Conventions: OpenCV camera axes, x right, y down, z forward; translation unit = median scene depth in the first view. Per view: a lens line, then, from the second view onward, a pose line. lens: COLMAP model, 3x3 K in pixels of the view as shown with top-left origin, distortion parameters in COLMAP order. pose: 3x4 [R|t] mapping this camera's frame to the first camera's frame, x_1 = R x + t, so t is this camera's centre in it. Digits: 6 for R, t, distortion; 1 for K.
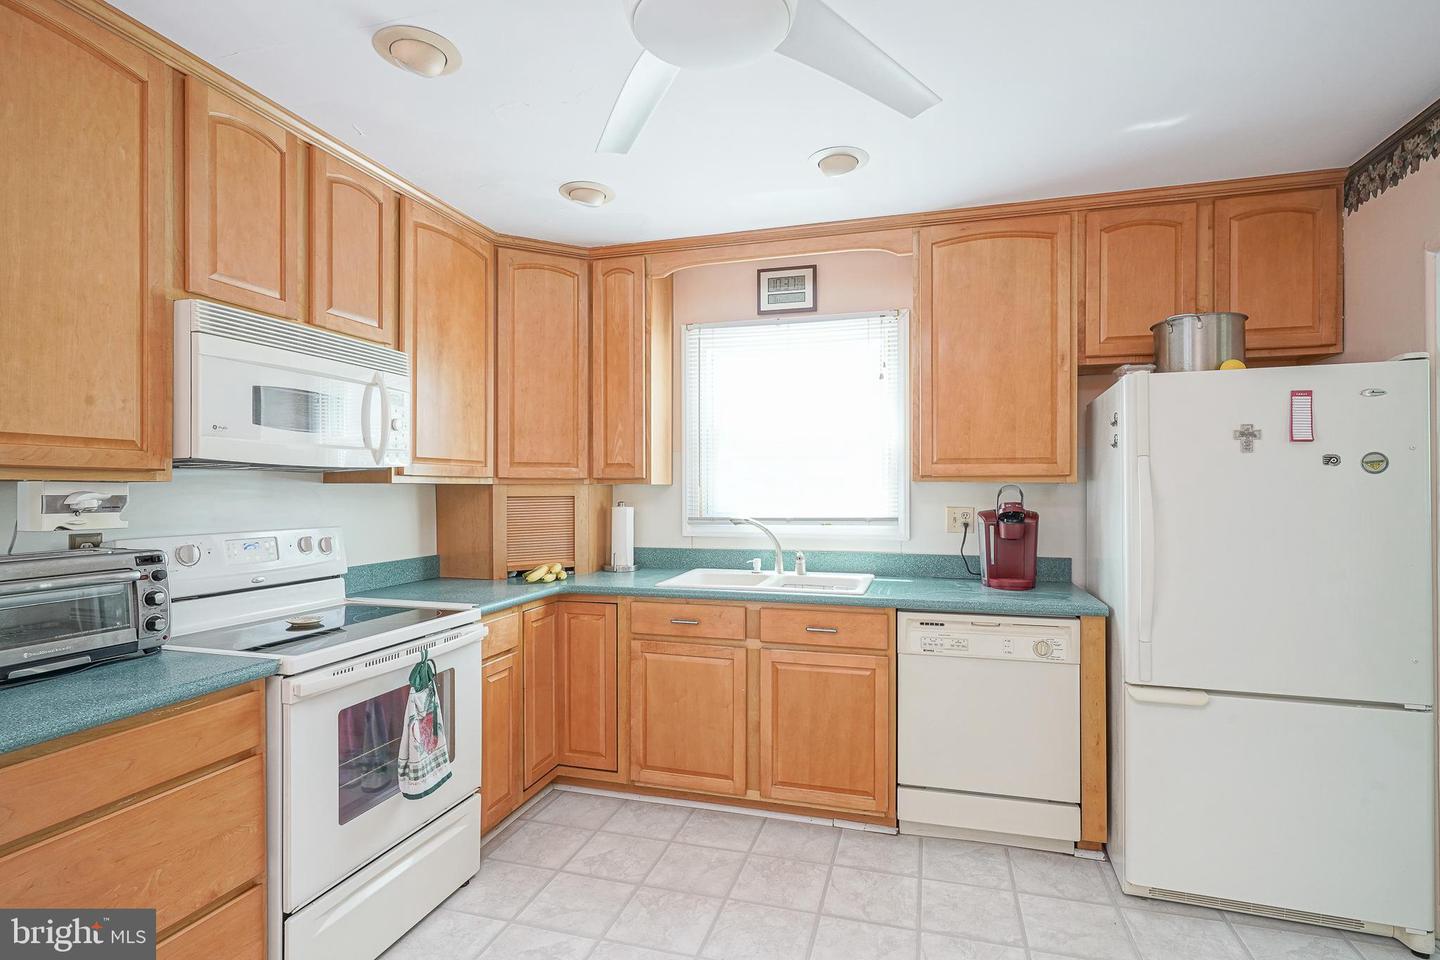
lens RADIAL K [[707.8, 0, 722.4], [0, 707.8, 485.4], [0, 0, 1]] dist [0.001372, 0.000469]
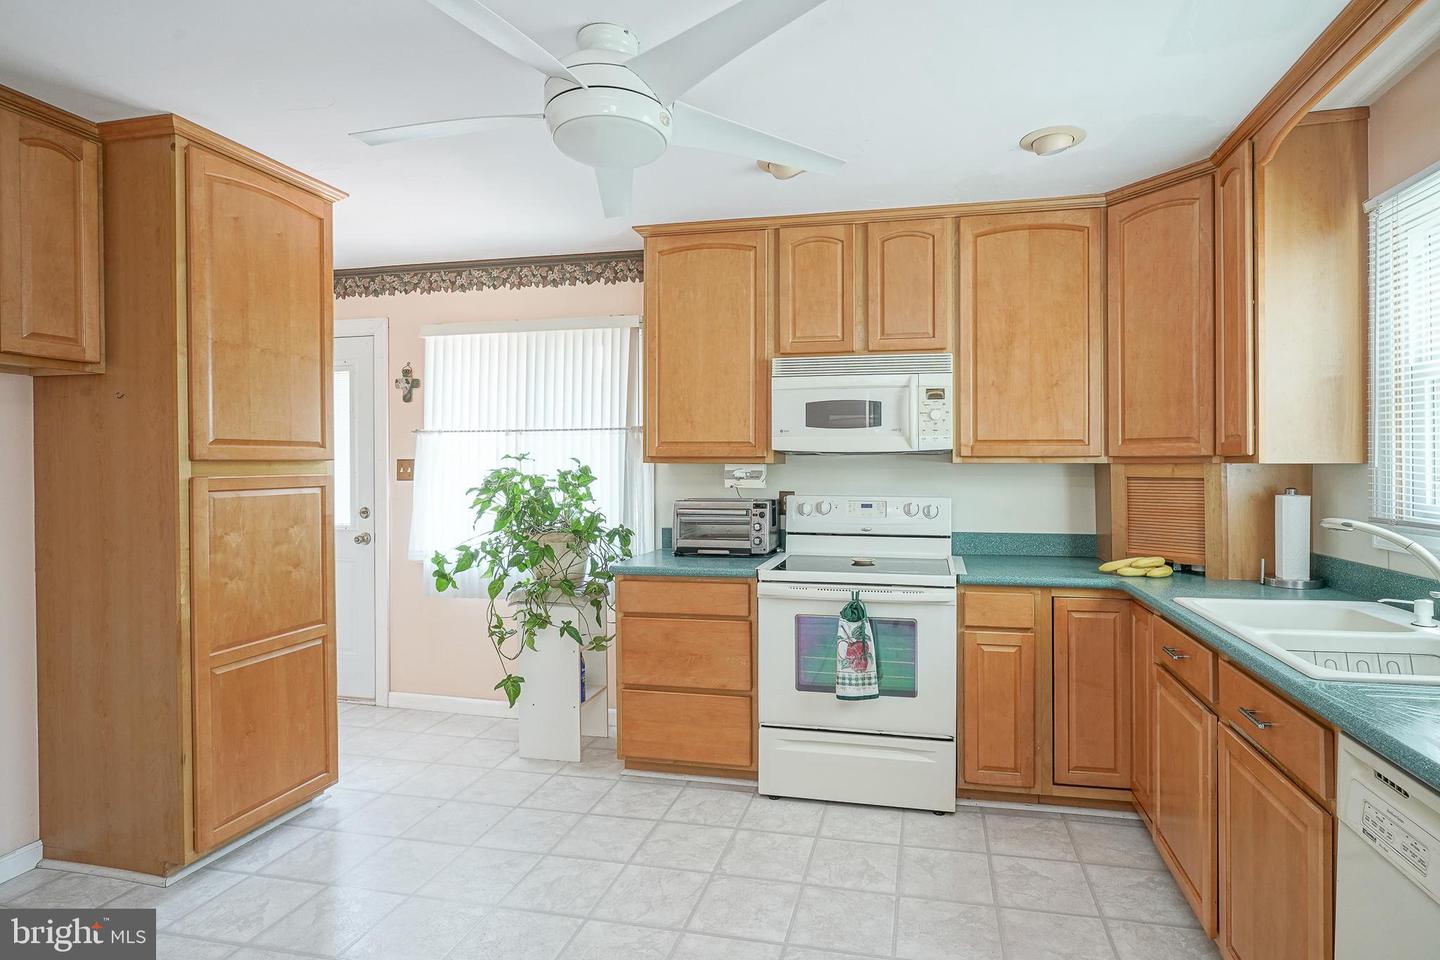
lens RADIAL K [[661.7, 0, 721.9], [0, 661.7, 468.0], [0, 0, 1]] dist [0.000149, 0.000084]
pose [[0.101152, 0.005774, -0.994854, 0.650474], [0.002978, 0.999977, 0.006106, -0.002954], [0.994867, -0.003580, 0.101133, 0.536490]]
